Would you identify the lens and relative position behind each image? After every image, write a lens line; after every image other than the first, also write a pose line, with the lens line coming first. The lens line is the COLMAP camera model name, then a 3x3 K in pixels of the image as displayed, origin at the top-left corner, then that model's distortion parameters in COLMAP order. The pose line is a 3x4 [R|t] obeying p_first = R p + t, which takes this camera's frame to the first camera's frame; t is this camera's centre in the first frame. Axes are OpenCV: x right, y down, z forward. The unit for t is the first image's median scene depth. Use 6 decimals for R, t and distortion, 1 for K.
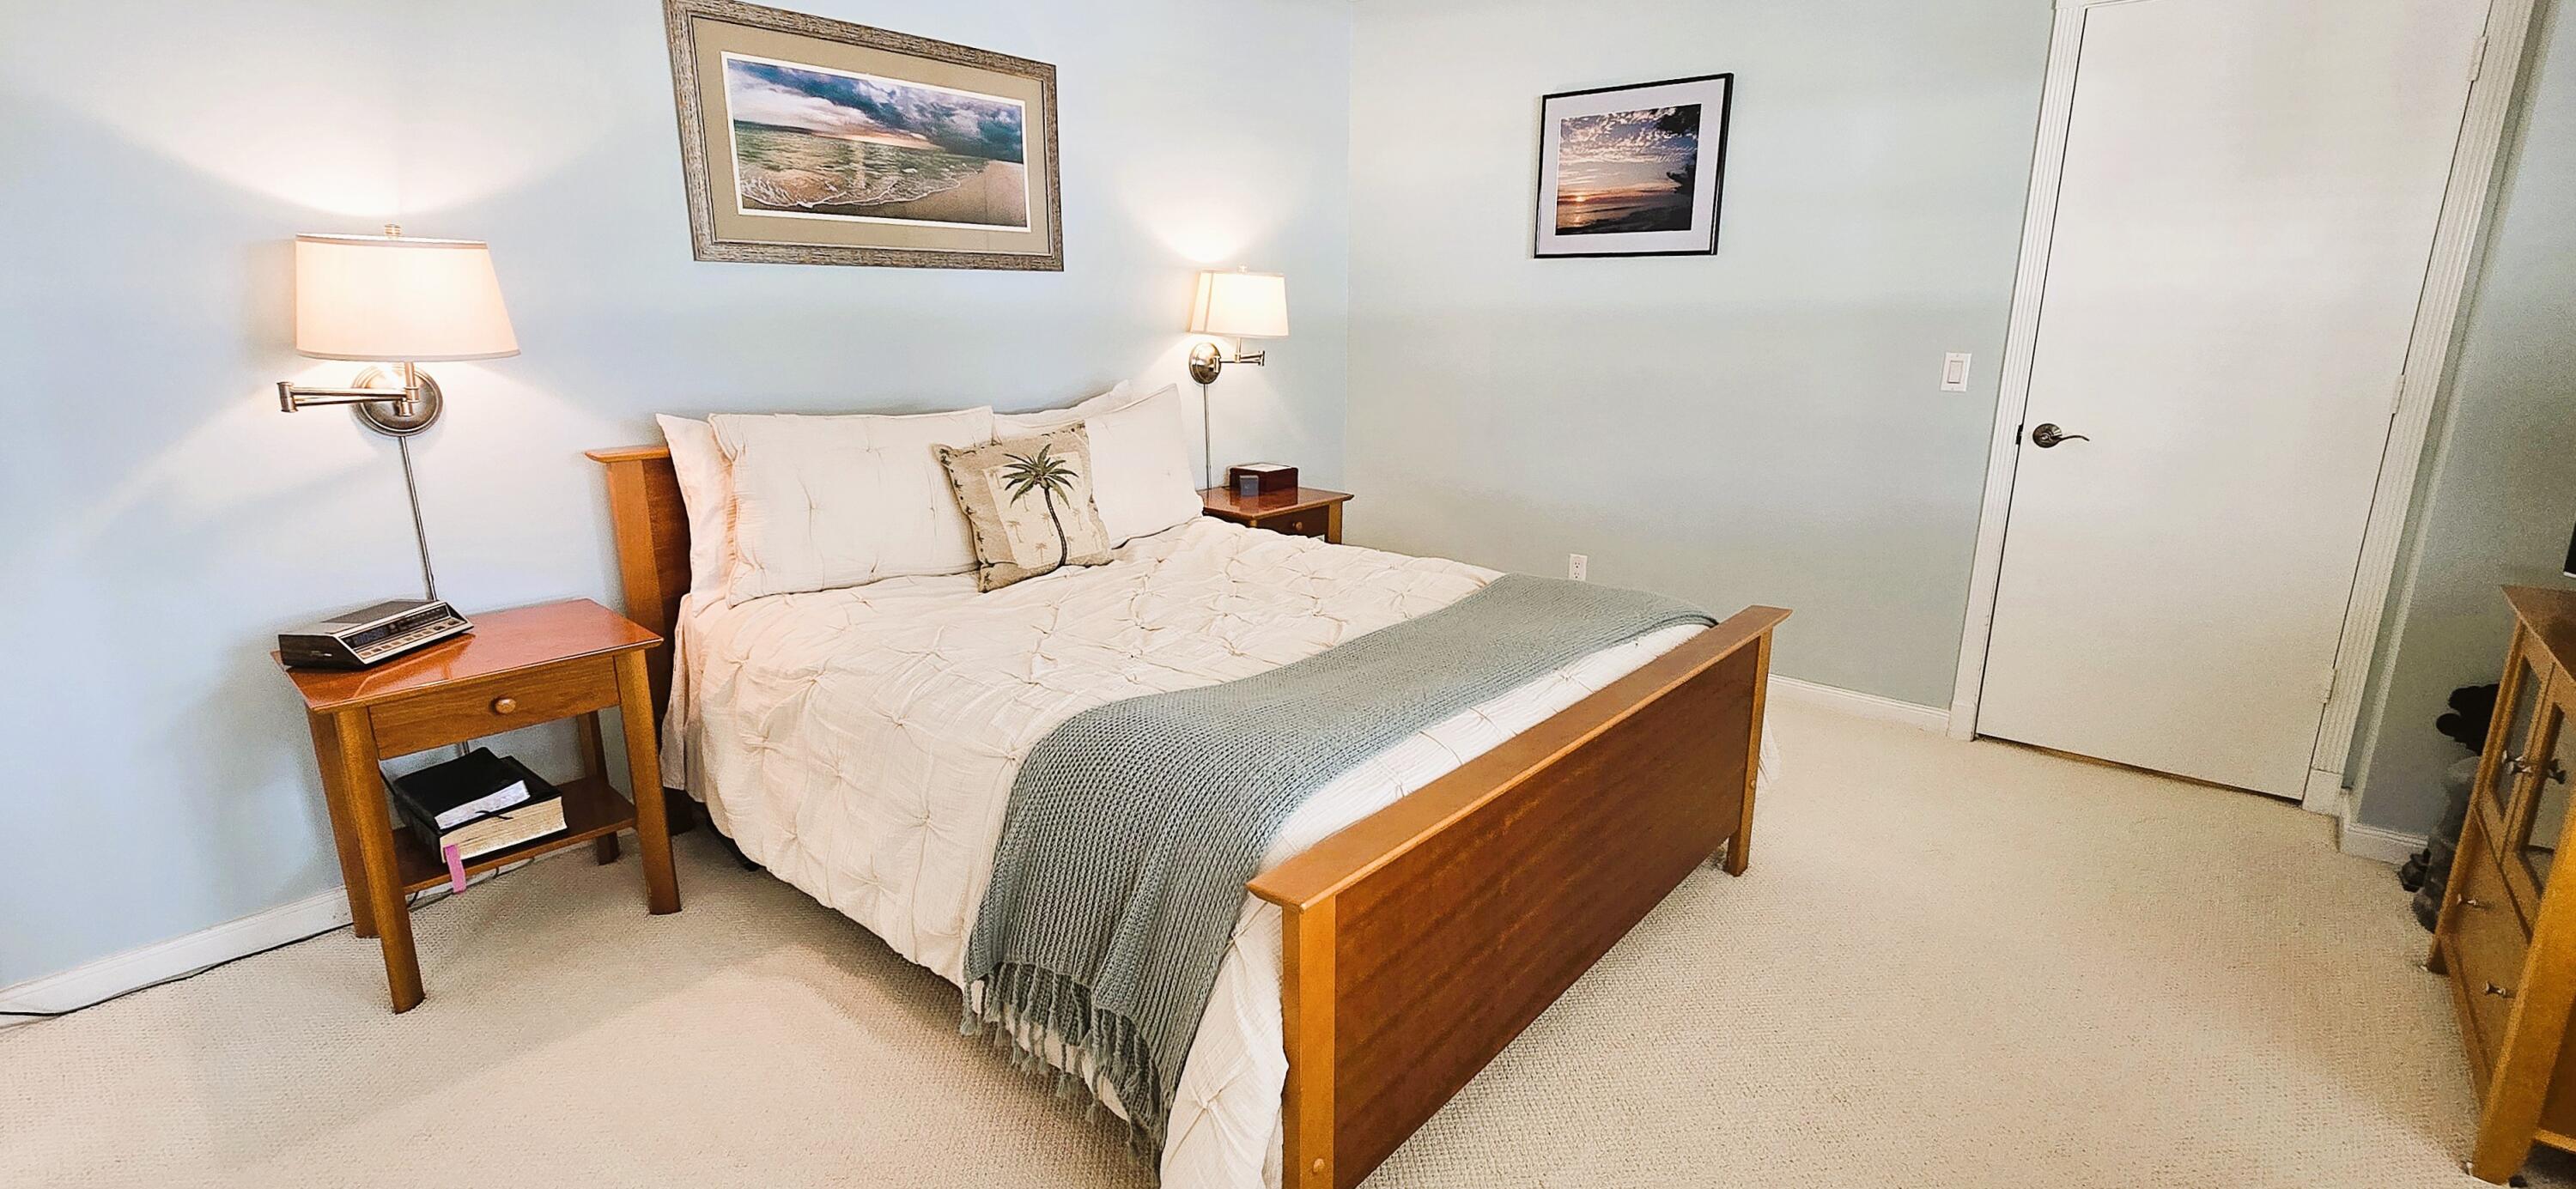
lens RADIAL K [[1063.9, 0, 1294.4], [0, 1063.9, 587.1], [0, 0, 1]] dist [0.017924, -0.010719]
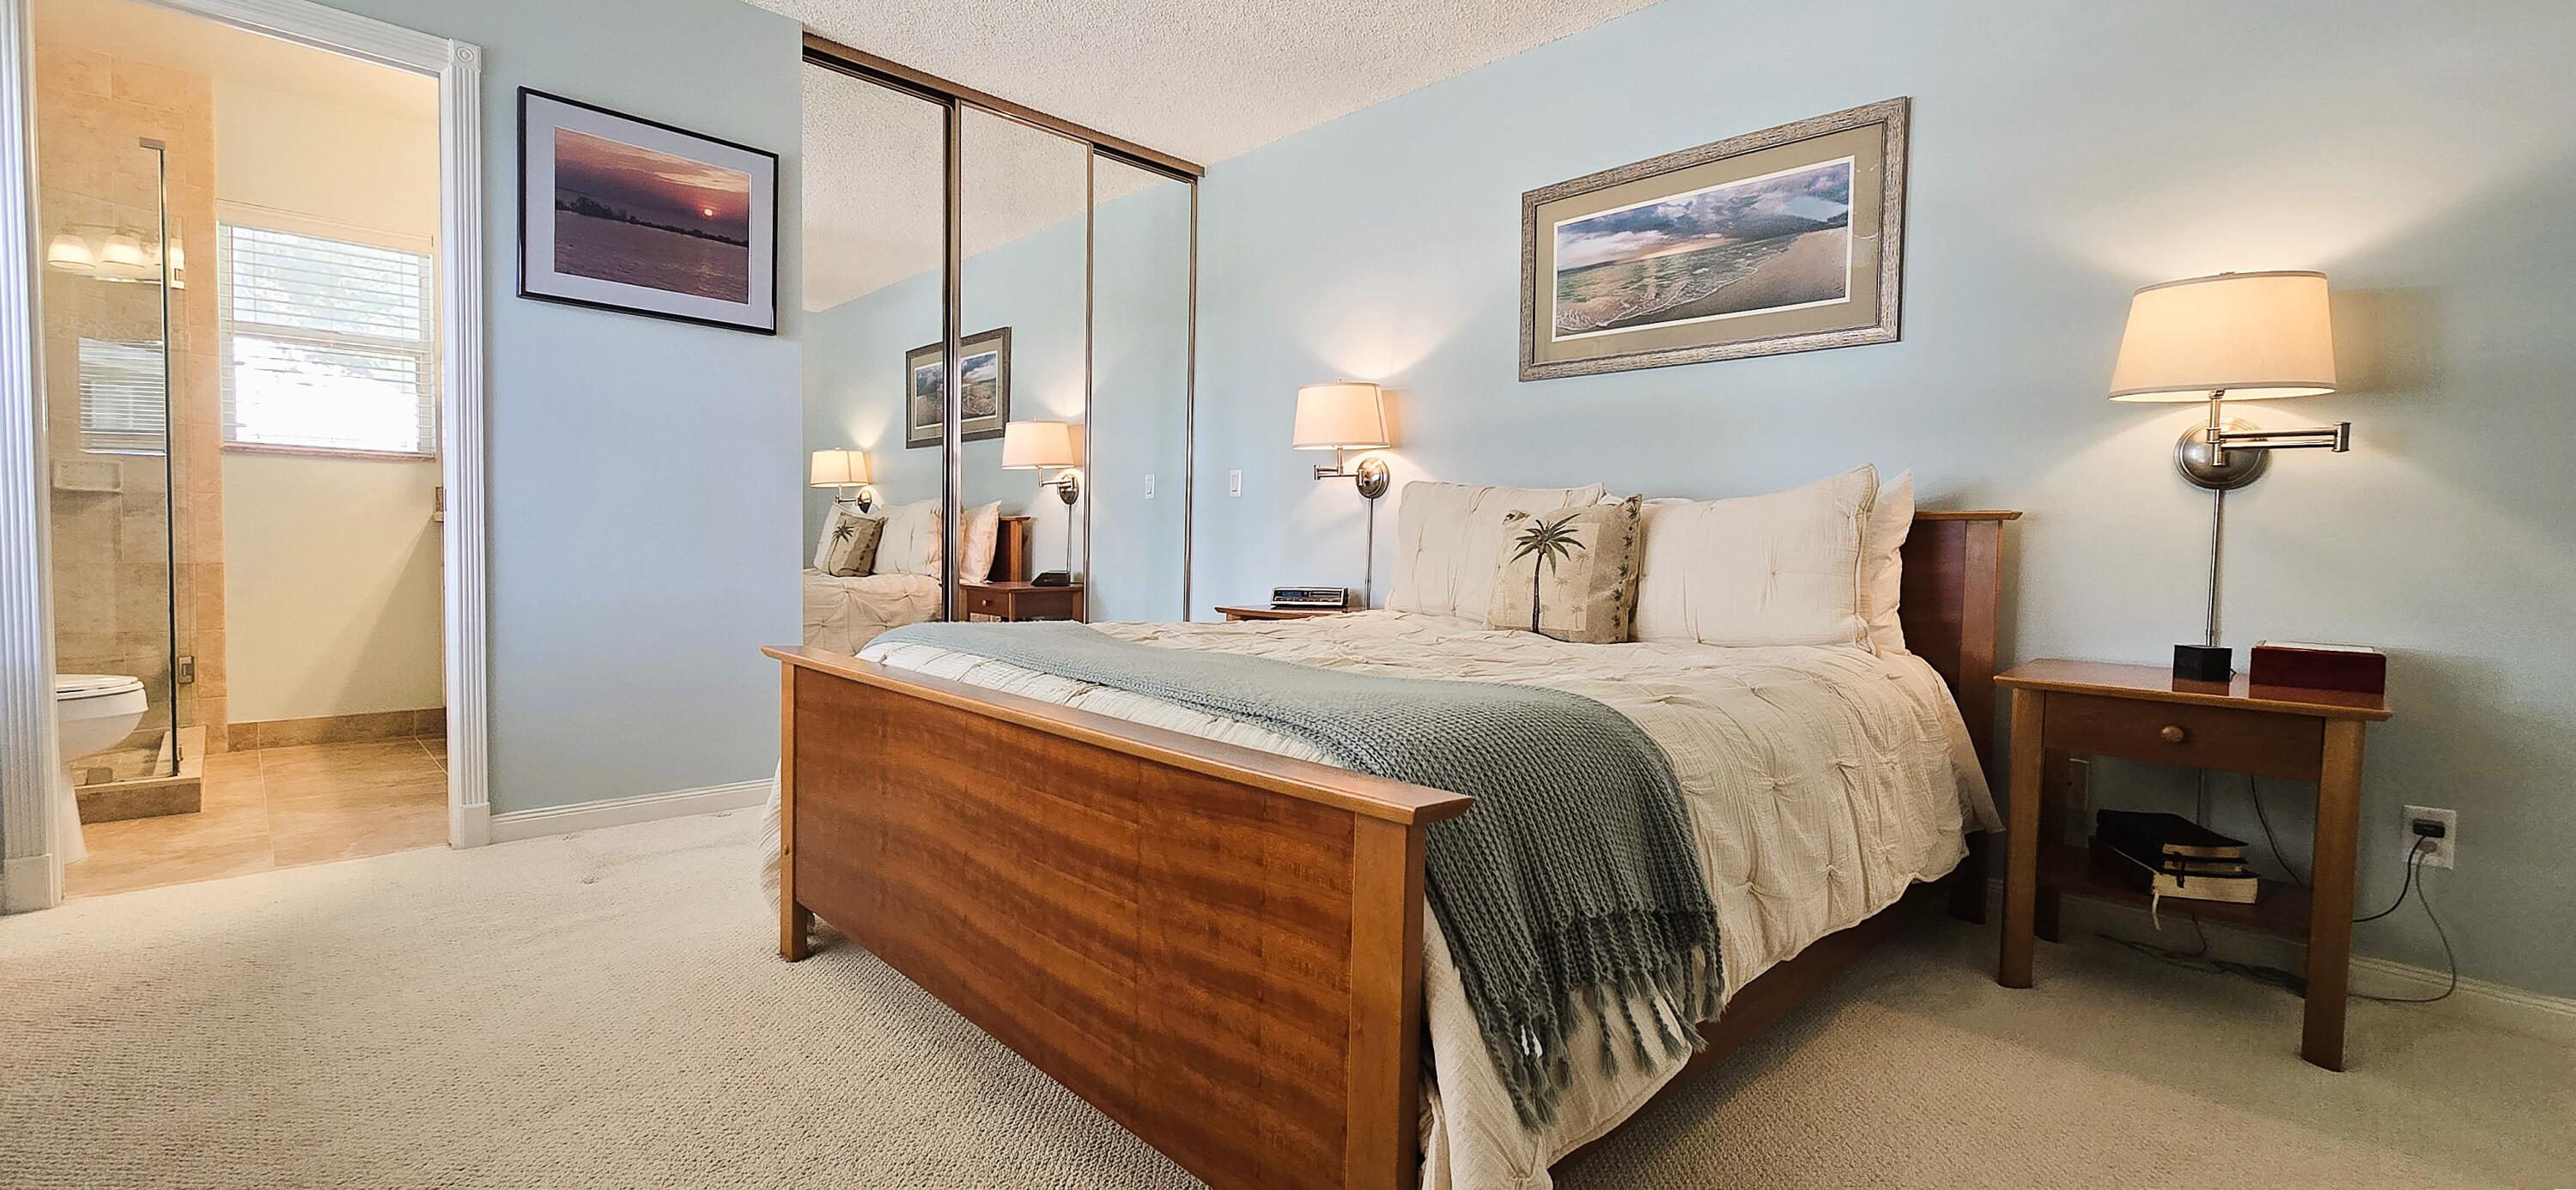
lens RADIAL K [[1064.0, 0, 1294.4], [0, 1064.0, 587.6], [0, 0, 1]] dist [0.017924, -0.010719]
pose [[-0.045871, 0.043216, -0.998012, 0.722180], [-0.269123, 0.961590, 0.054008, -0.050380], [0.962013, 0.271065, -0.032479, 0.771706]]
